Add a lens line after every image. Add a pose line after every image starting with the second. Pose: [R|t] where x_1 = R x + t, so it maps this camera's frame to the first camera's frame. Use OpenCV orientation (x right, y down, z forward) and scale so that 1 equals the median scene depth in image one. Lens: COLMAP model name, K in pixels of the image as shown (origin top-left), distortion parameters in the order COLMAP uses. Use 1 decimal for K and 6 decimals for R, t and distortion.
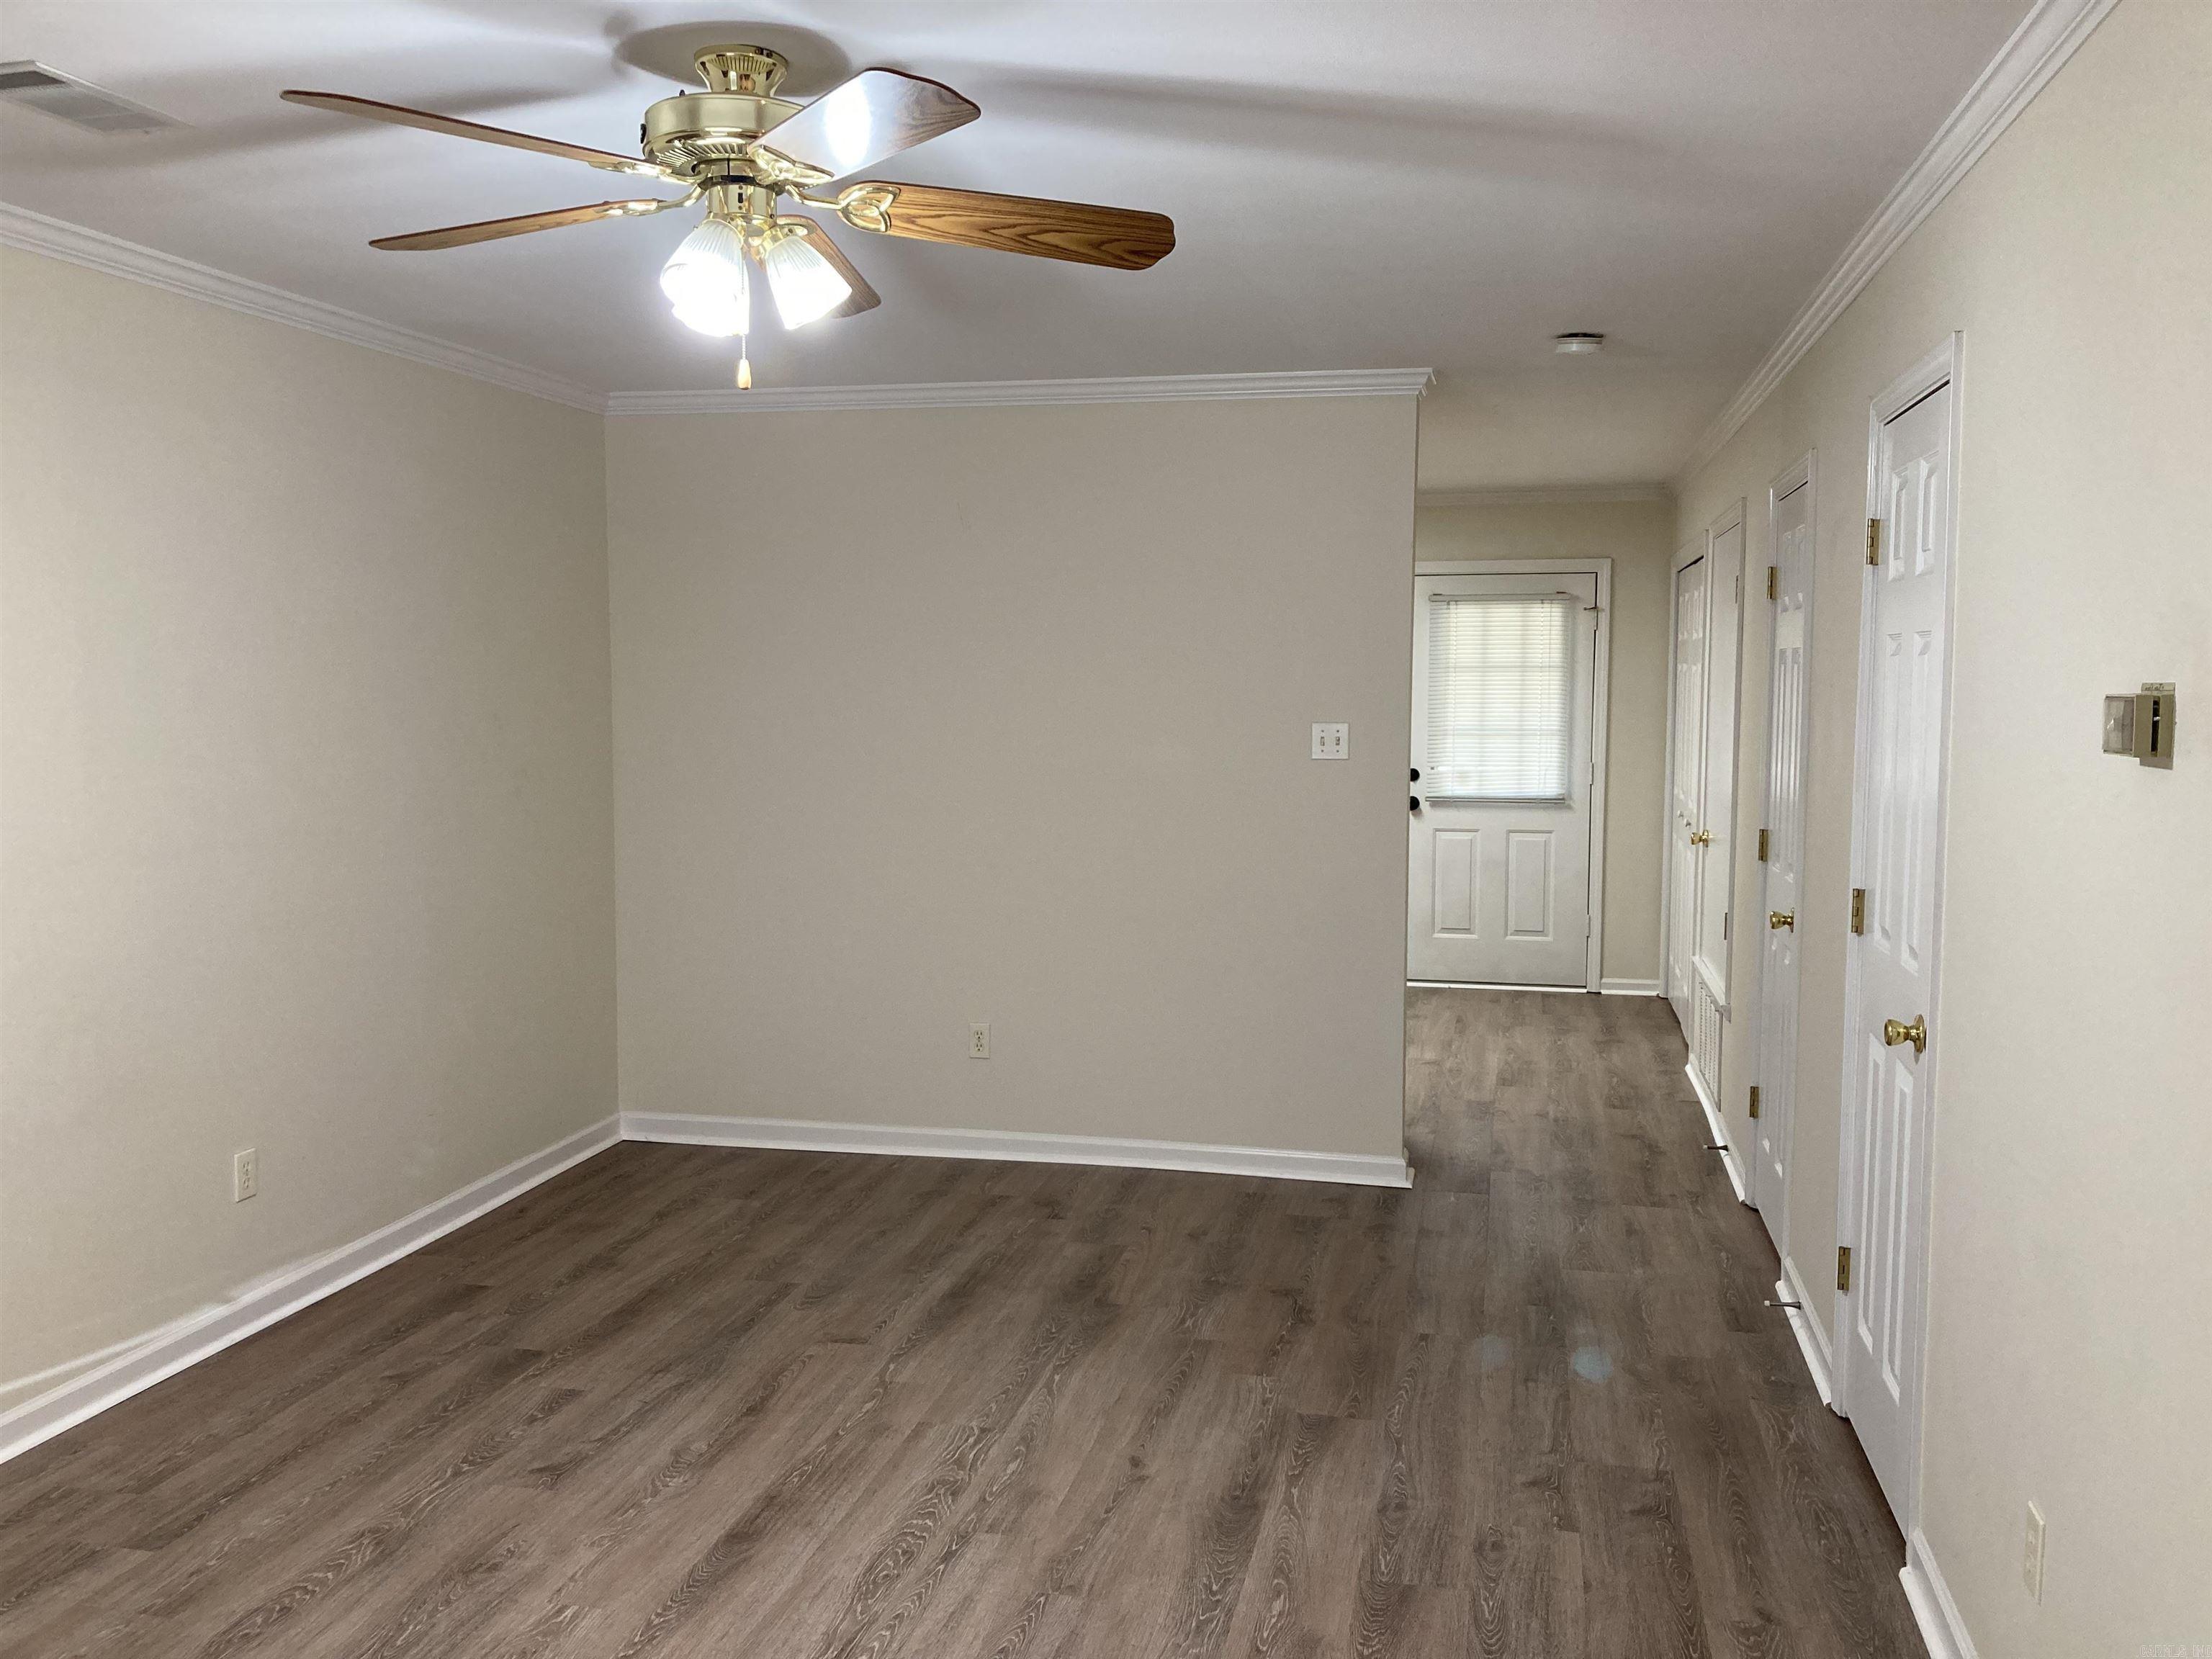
lens RADIAL K [[1839.8, 0, 1113.4], [0, 1839.8, 837.2], [0, 0, 1]] dist [0.054573, -0.073387]
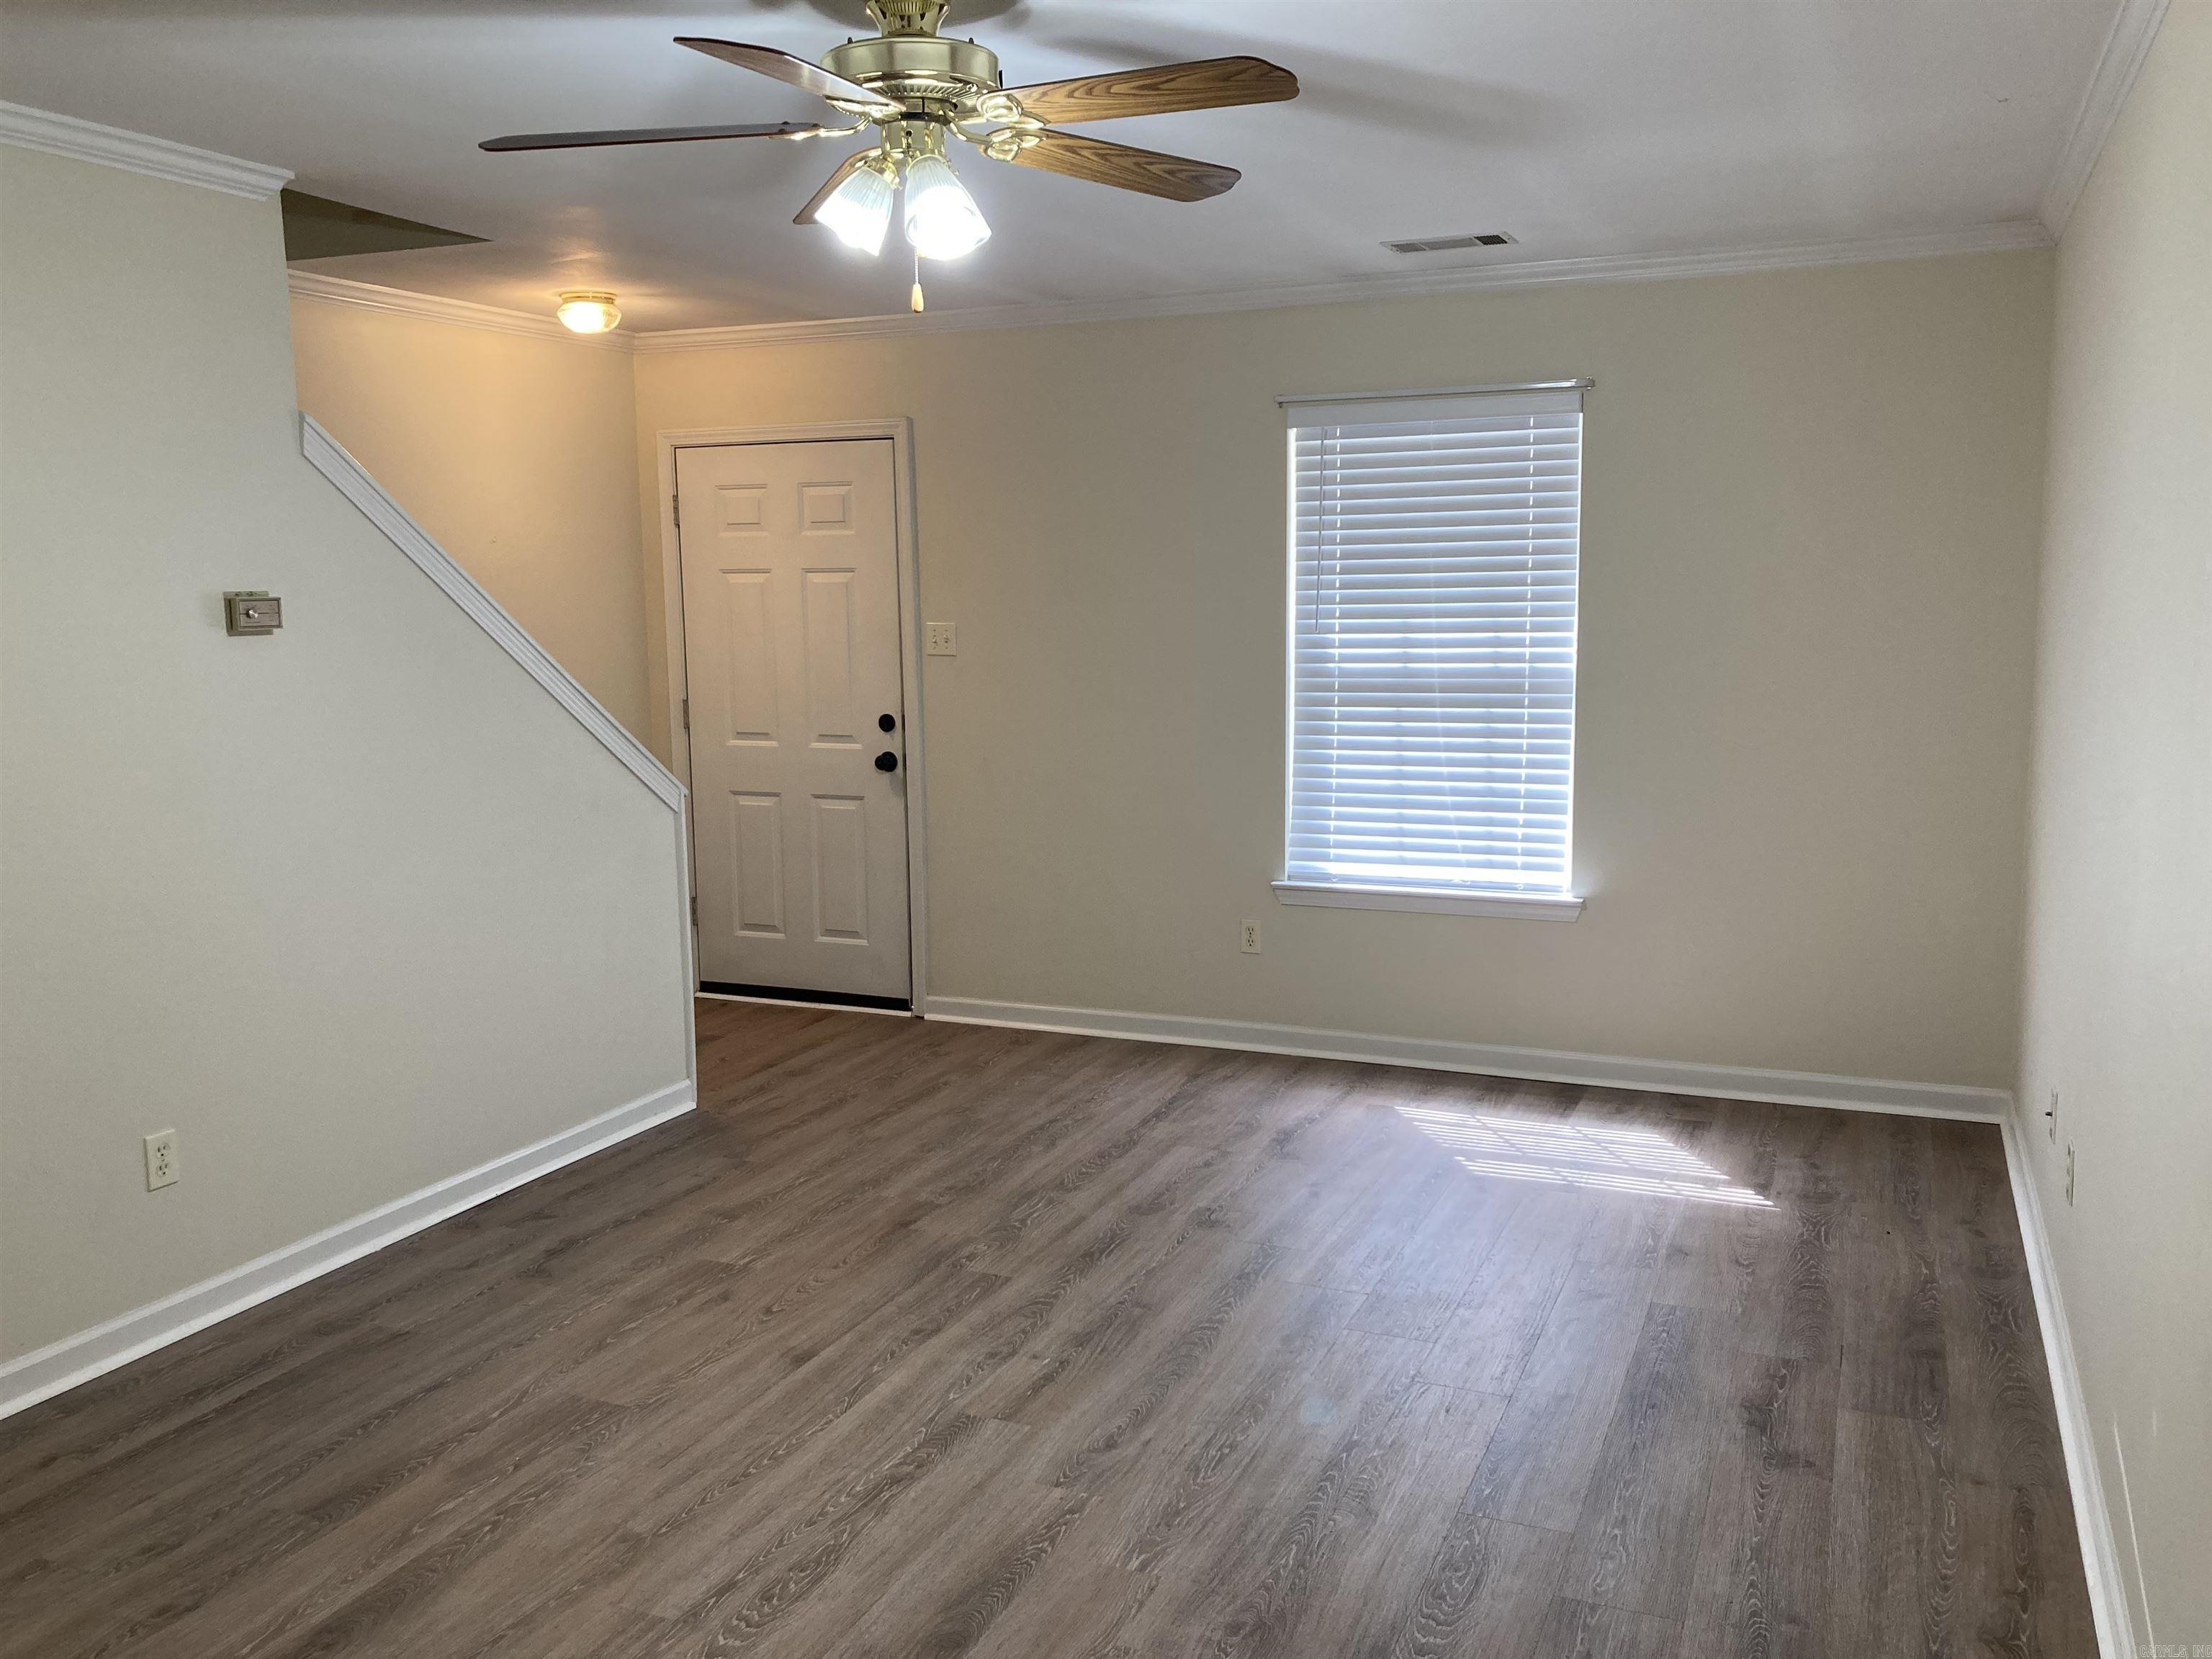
lens RADIAL K [[1839.8, 0, 1112.3], [0, 1839.8, 834.7], [0, 0, 1]] dist [0.054573, -0.073387]
pose [[-0.983018, -0.013879, 0.182983, -0.435137], [0.027208, 0.975092, 0.220124, -0.153403], [-0.181480, 0.221365, -0.958156, 1.768317]]
